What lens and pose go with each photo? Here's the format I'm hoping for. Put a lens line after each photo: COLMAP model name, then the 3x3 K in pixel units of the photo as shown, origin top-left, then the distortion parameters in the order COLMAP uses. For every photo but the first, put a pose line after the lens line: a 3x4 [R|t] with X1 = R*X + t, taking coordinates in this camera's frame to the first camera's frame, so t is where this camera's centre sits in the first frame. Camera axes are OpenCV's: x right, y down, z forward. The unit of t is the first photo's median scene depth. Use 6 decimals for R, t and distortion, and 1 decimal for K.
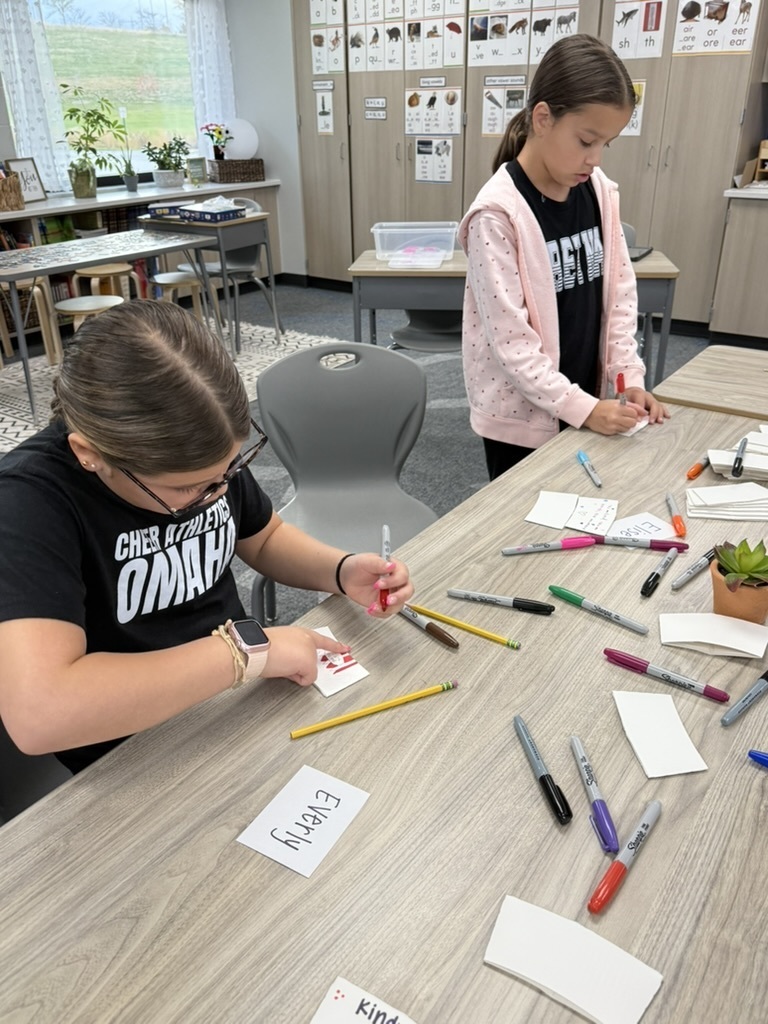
lens RADIAL K [[818.3, 0, 384.0], [0, 818.3, 512.0], [0, 0, 1]] dist [-0.002371, -0.010982]
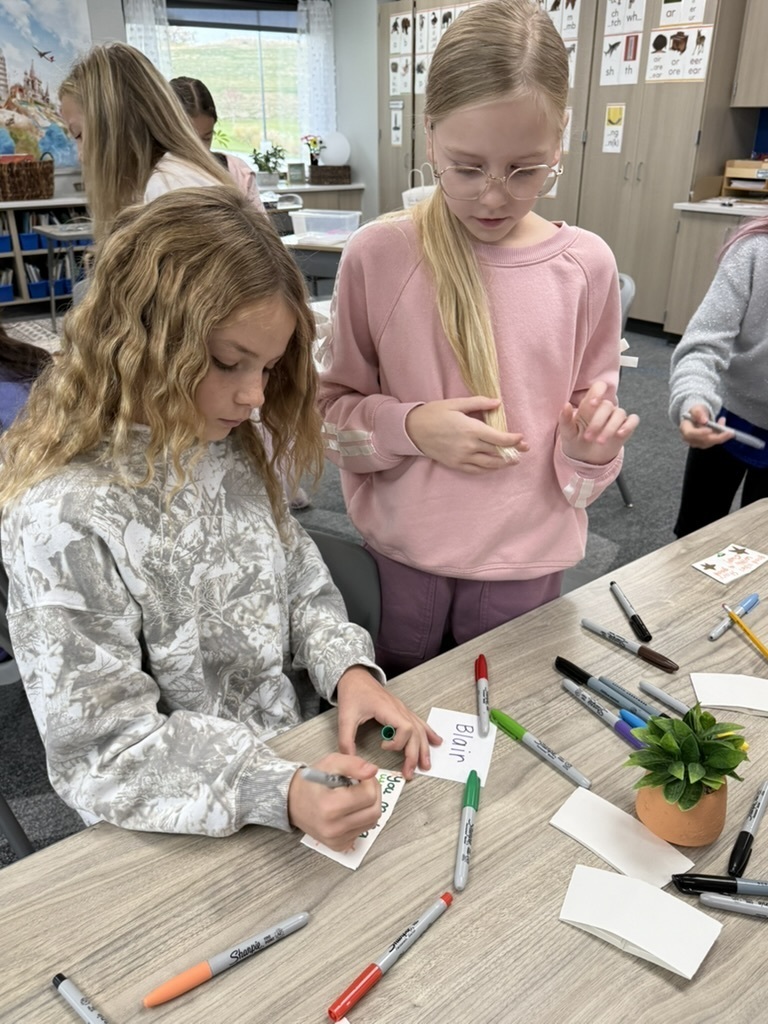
lens RADIAL K [[818.3, 0, 384.0], [0, 818.3, 512.0], [0, 0, 1]] dist [-0.002371, -0.010982]
pose [[0.955437, 0.140986, -0.259352, 0.309952], [-0.145317, 0.989382, 0.002497, 0.059850], [0.256950, 0.035302, 0.965780, -0.125247]]
